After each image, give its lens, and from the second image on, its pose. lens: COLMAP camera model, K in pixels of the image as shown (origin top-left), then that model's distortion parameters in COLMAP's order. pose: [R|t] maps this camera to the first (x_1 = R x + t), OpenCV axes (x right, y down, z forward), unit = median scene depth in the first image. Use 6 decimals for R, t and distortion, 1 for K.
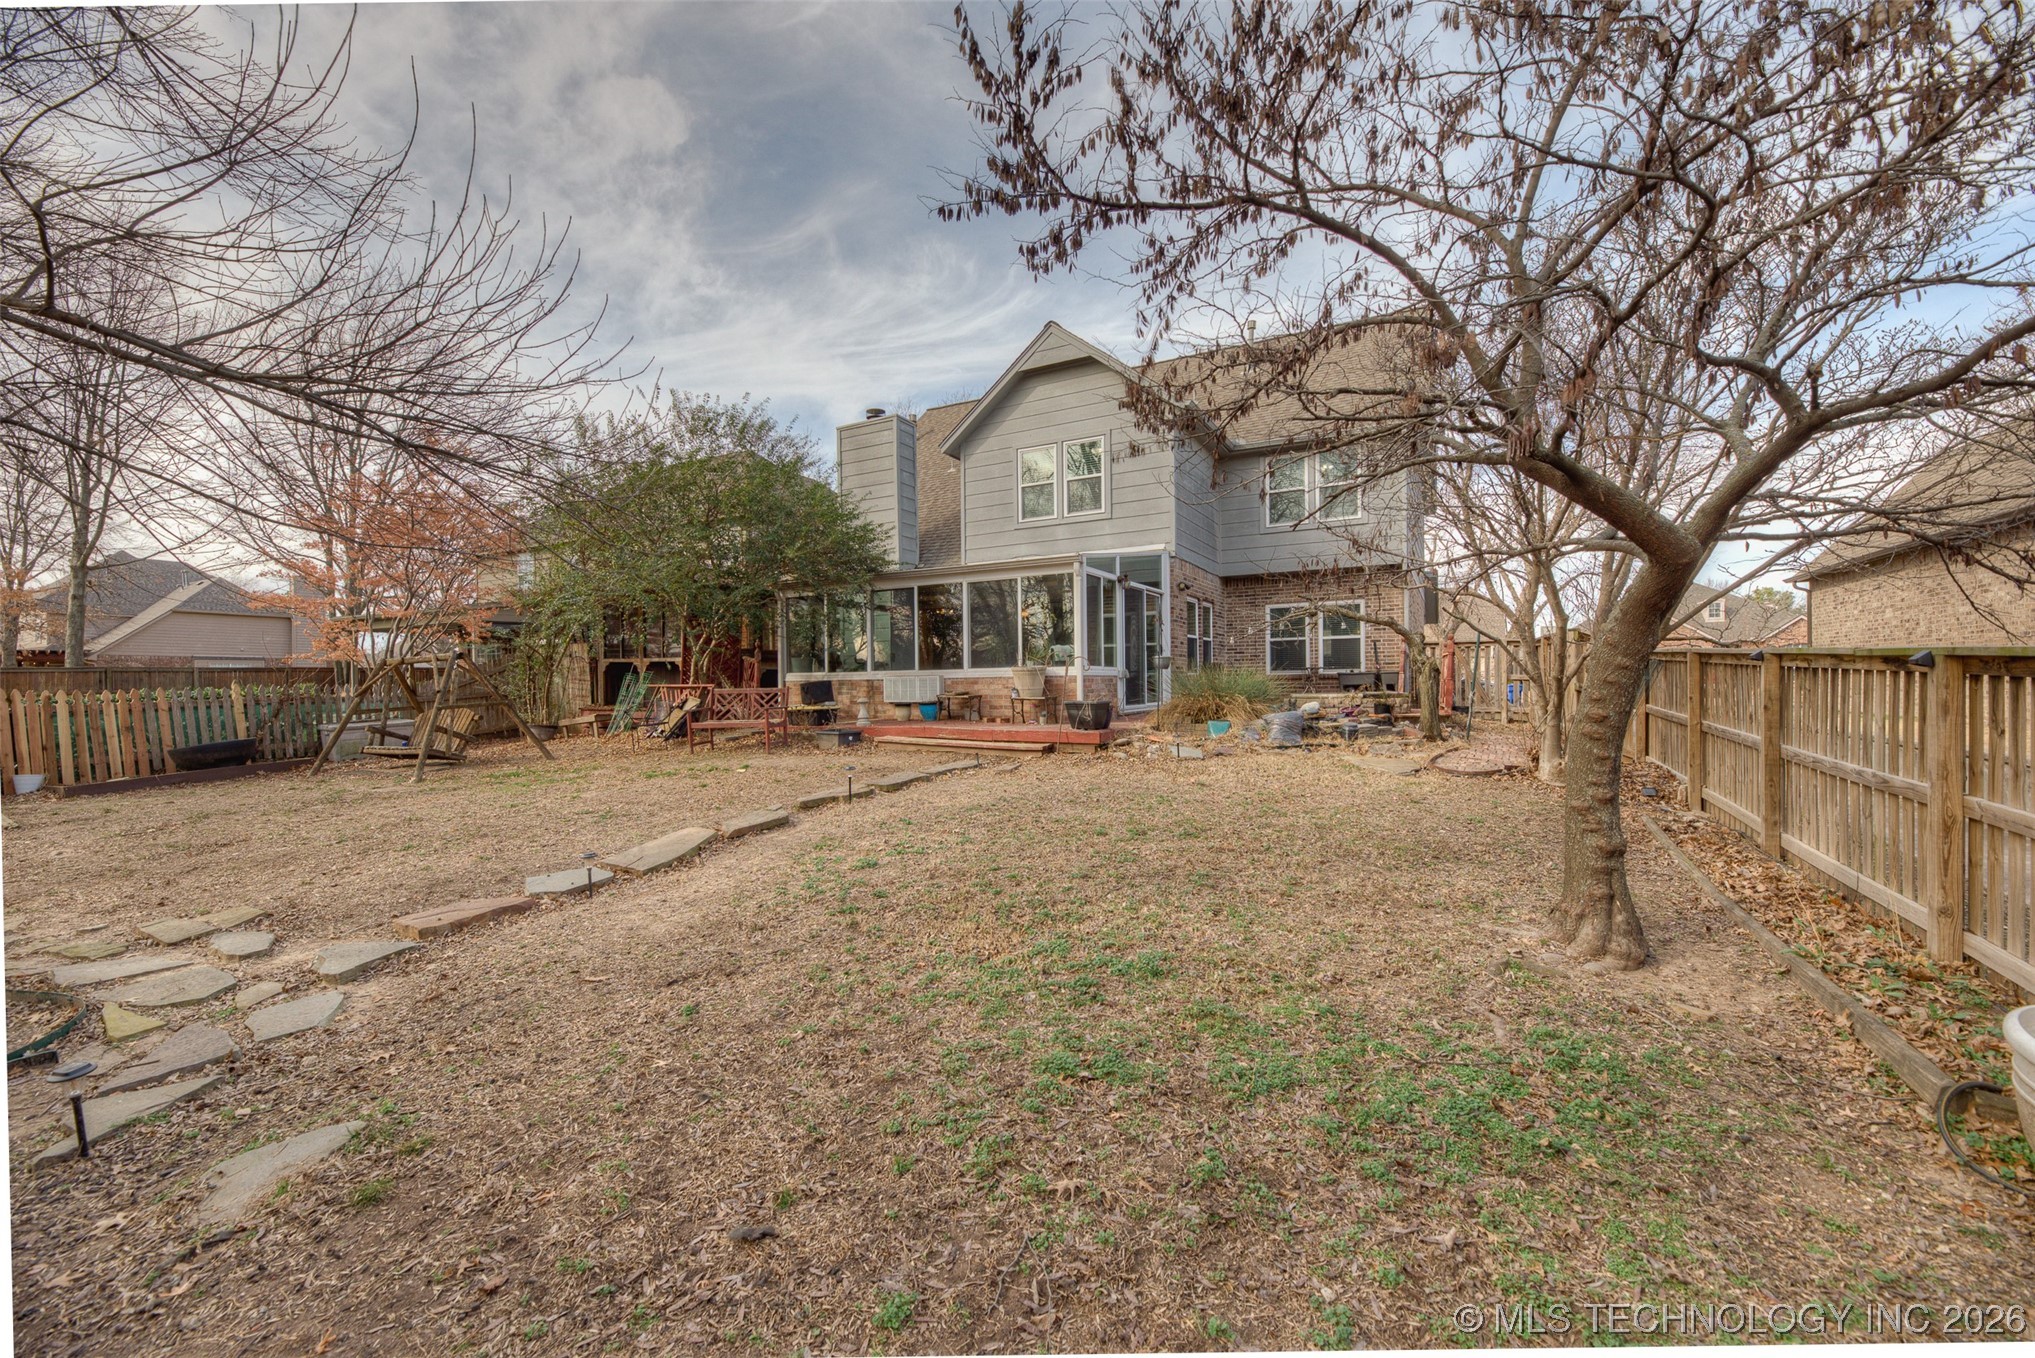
lens RADIAL K [[810.9, 0, 1024.7], [0, 810.9, 678.8], [0, 0, 1]] dist [0.005593, -0.001279]
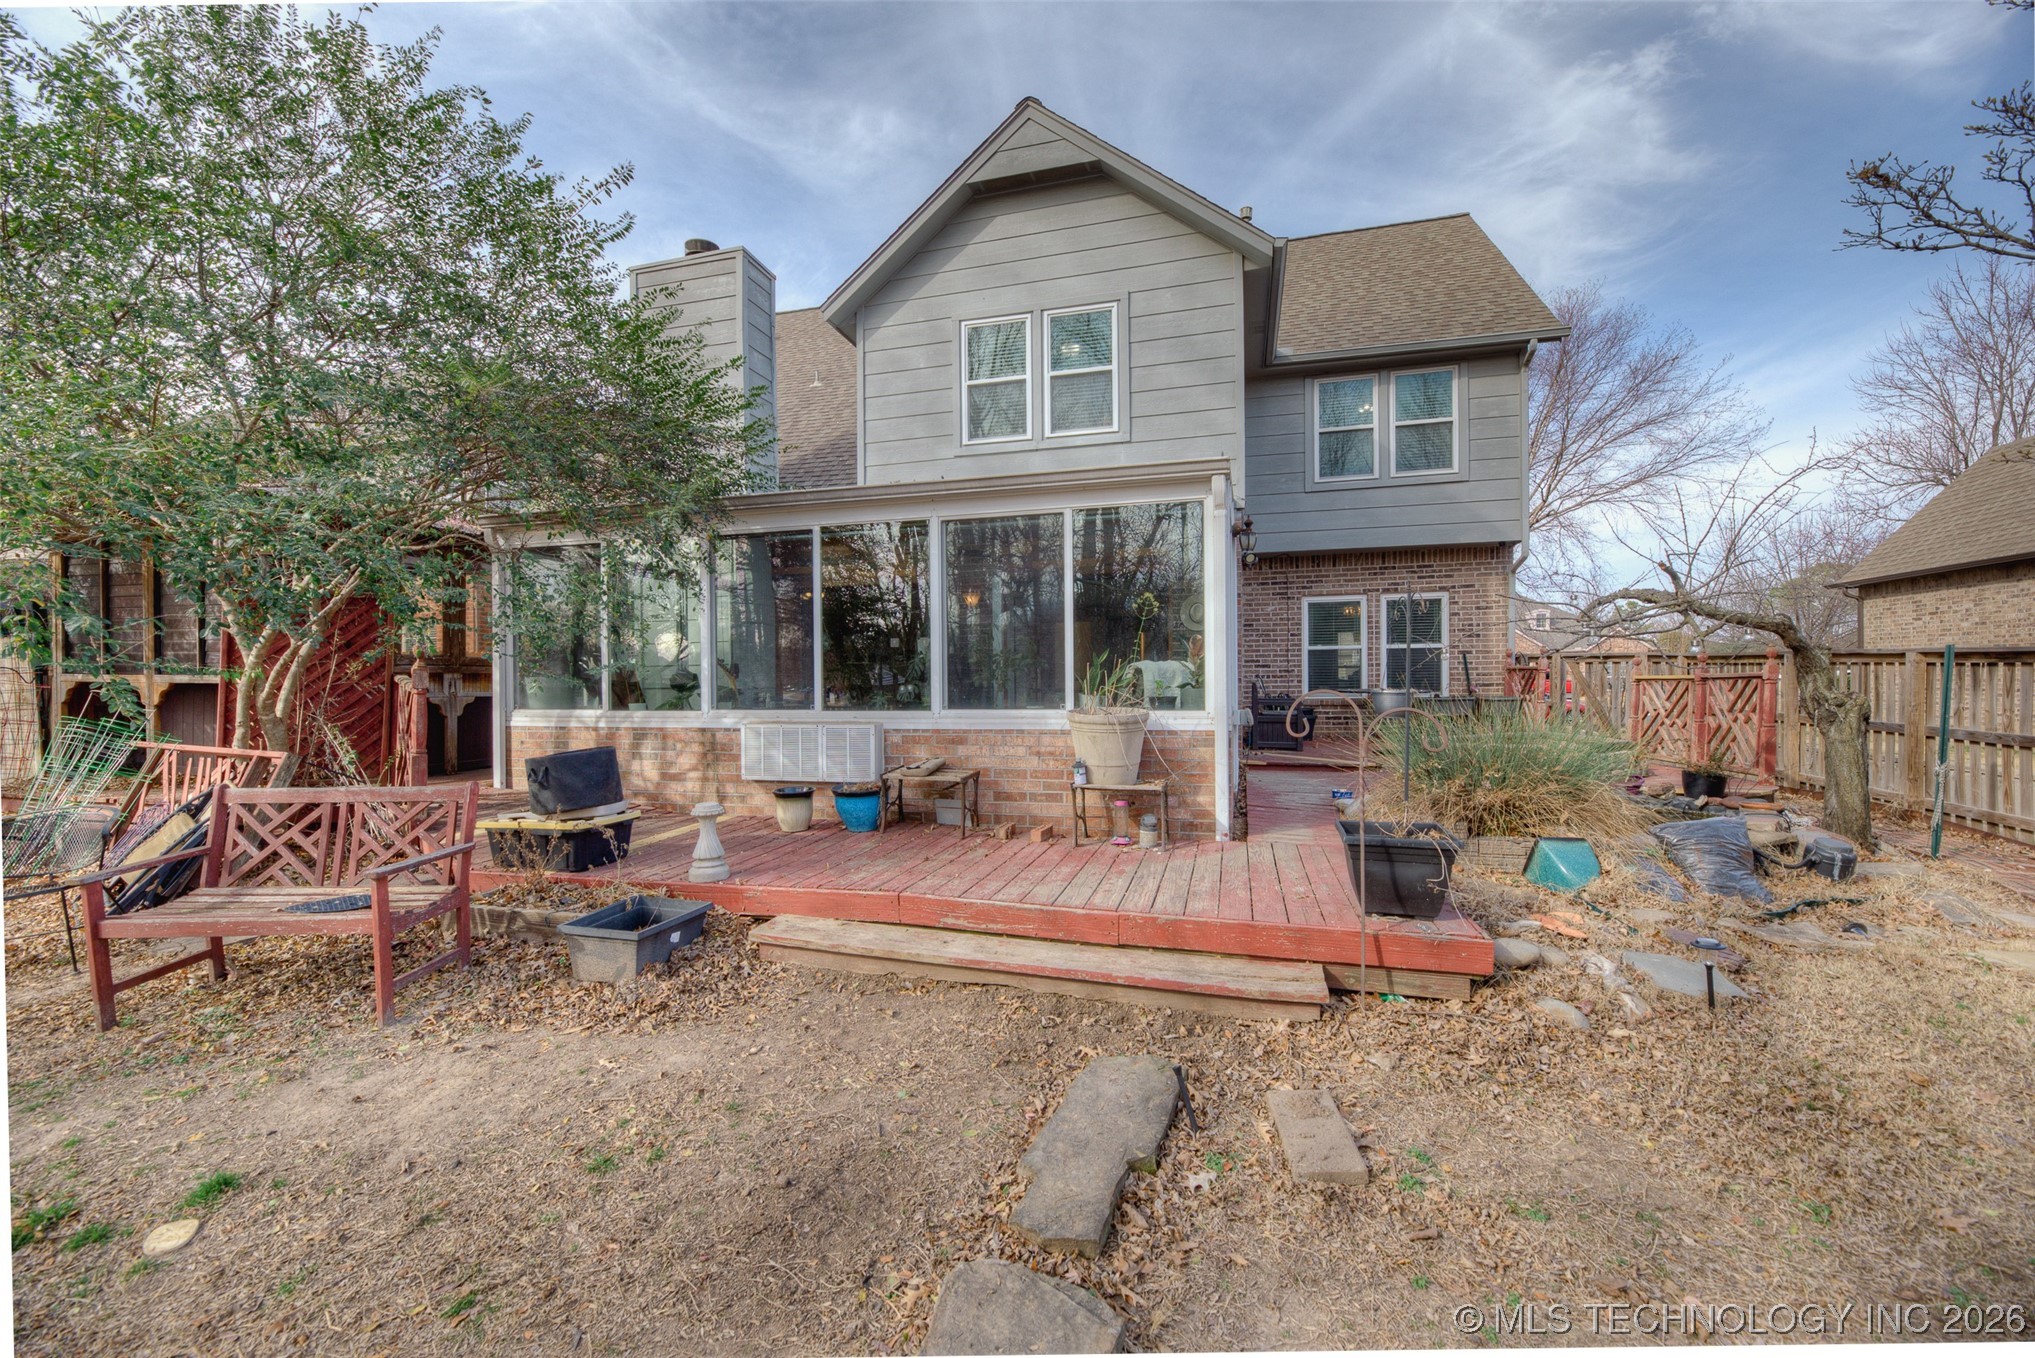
lens RADIAL K [[810.9, 0, 1004.9], [0, 810.9, 671.3], [0, 0, 1]] dist [0.005593, -0.001279]
pose [[0.976551, 0.008859, 0.215103, -0.126500], [-0.007393, 0.999944, -0.007620, -0.029139], [-0.215158, 0.005851, 0.976562, 0.520184]]
